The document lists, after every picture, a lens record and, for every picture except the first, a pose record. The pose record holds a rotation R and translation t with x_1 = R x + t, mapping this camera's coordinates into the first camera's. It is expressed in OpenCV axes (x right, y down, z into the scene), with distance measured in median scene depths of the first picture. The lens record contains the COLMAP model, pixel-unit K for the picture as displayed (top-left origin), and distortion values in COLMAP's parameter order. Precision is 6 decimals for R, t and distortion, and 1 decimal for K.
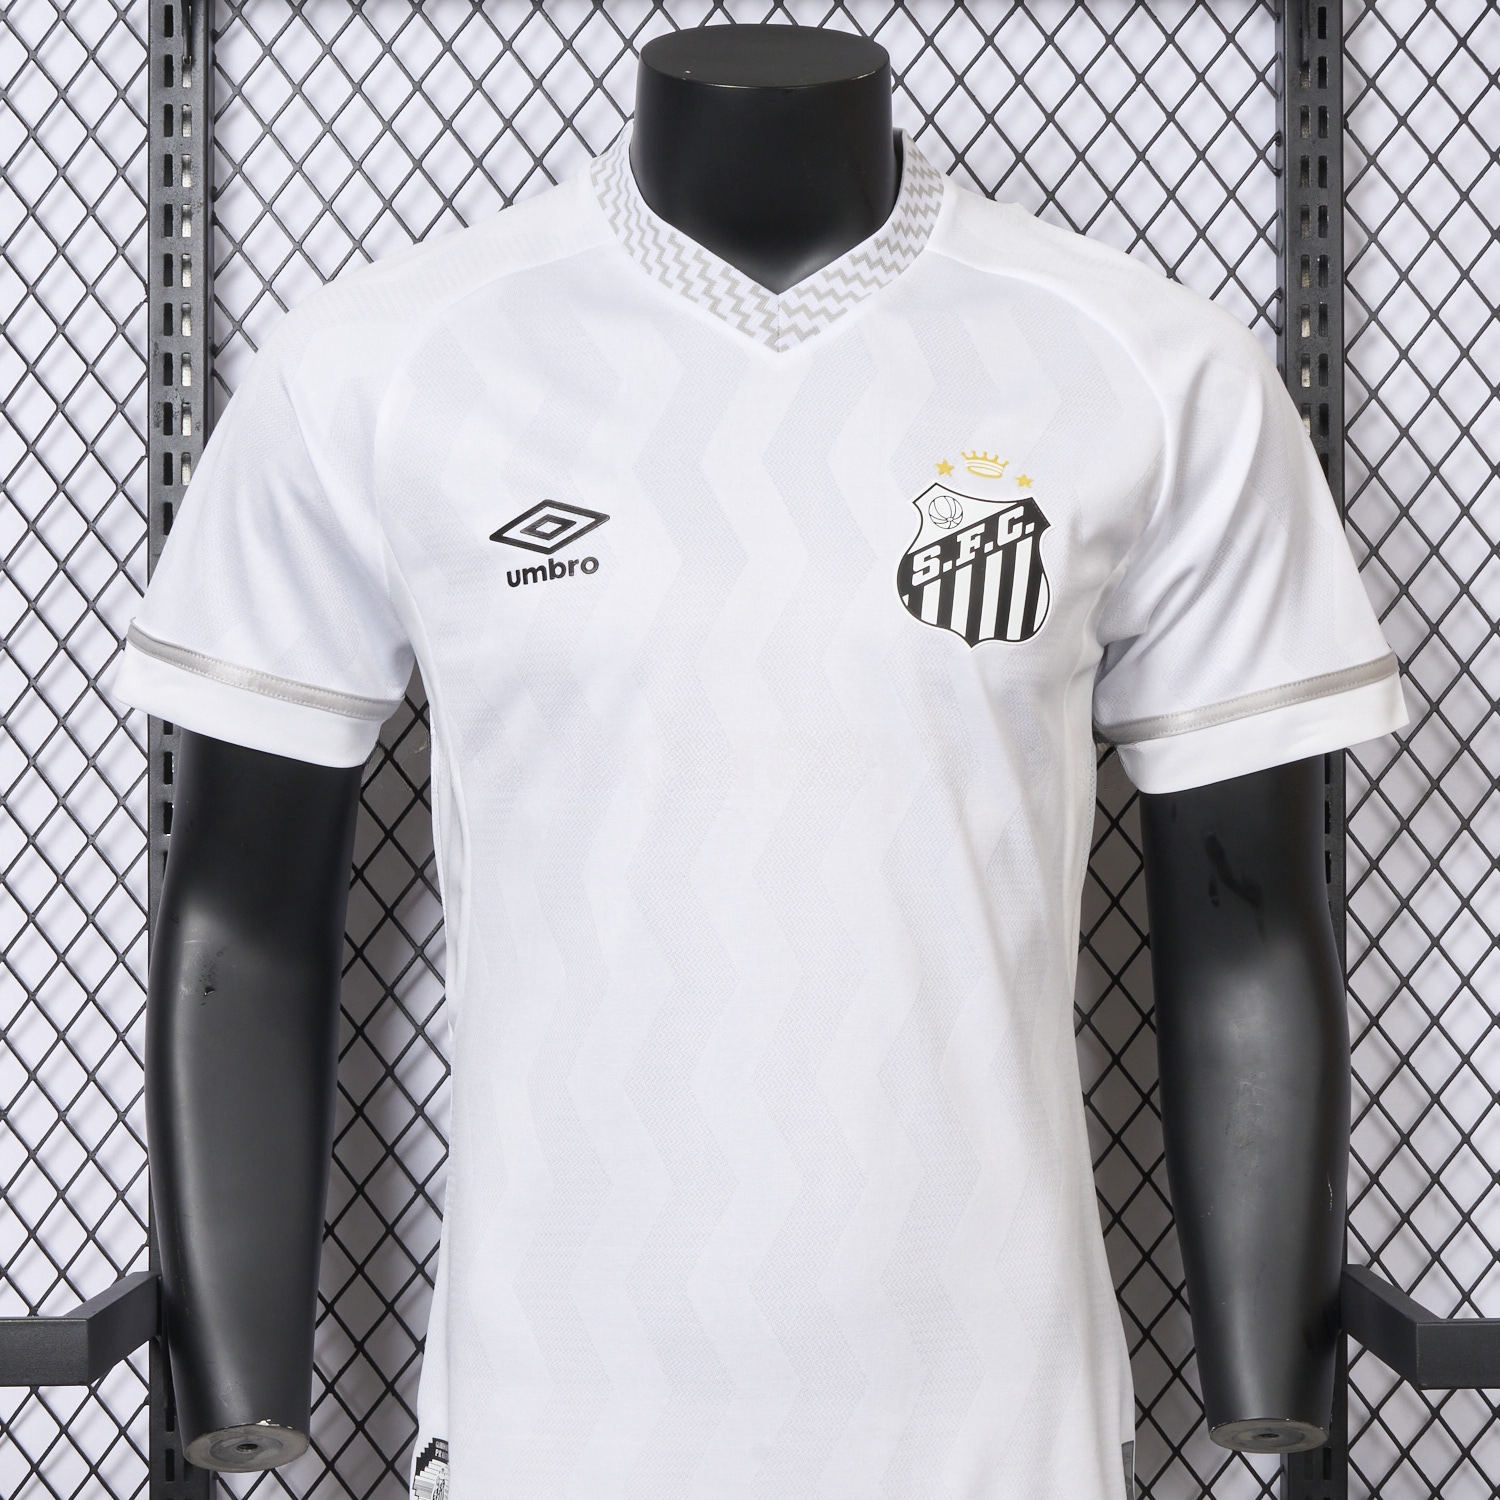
lens RADIAL K [[2807.5, 0, 750.0], [0, 2807.5, 750.0], [0, 0, 1]] dist [-0.014326, -0.098906]
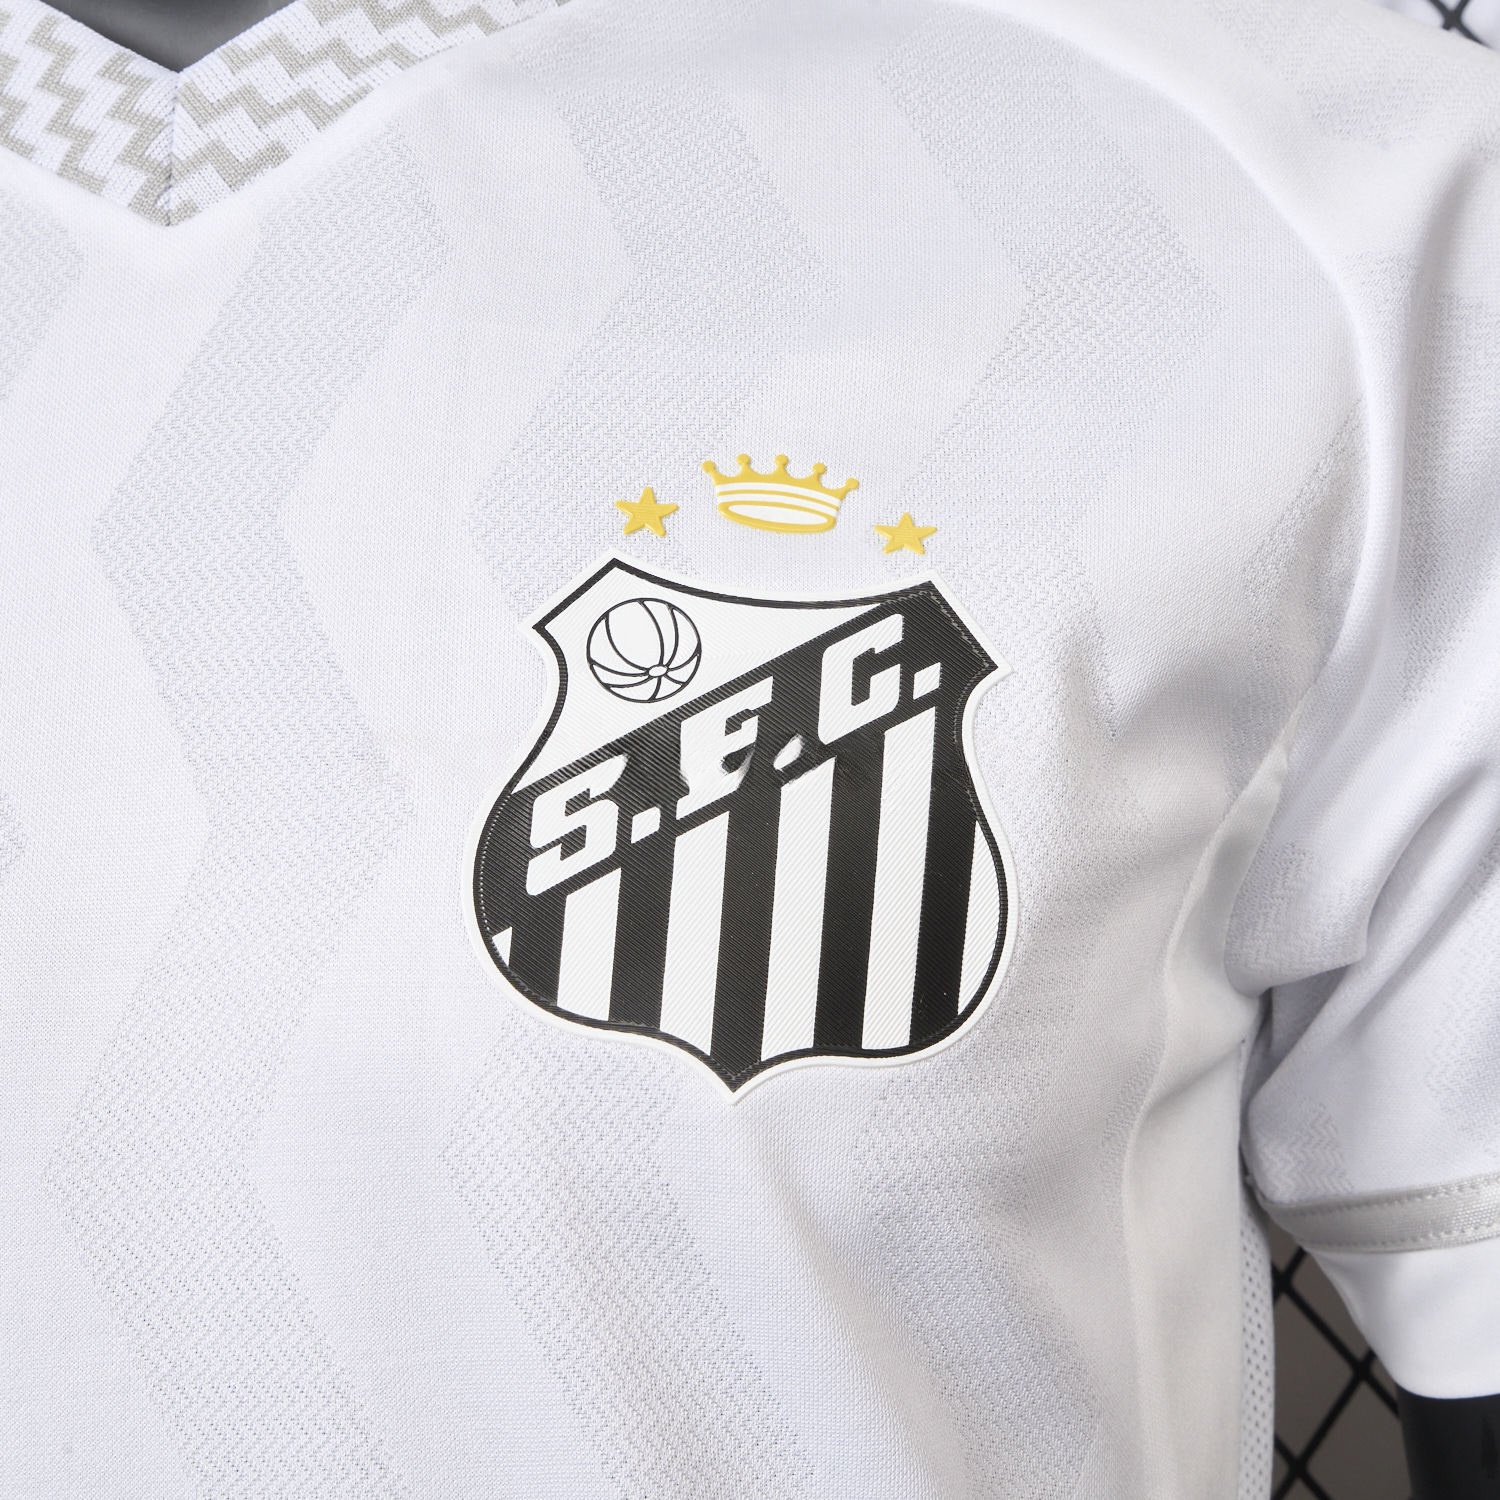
lens RADIAL K [[2714.7, 0, 750.0], [0, 2714.7, 750.0], [0, 0, 1]] dist [-0.154028, 0.374529]
pose [[0.988542, -0.073603, -0.131784, 0.119176], [0.062650, 0.994374, -0.085418, -0.046872], [0.137329, 0.076183, 0.987591, 0.699948]]
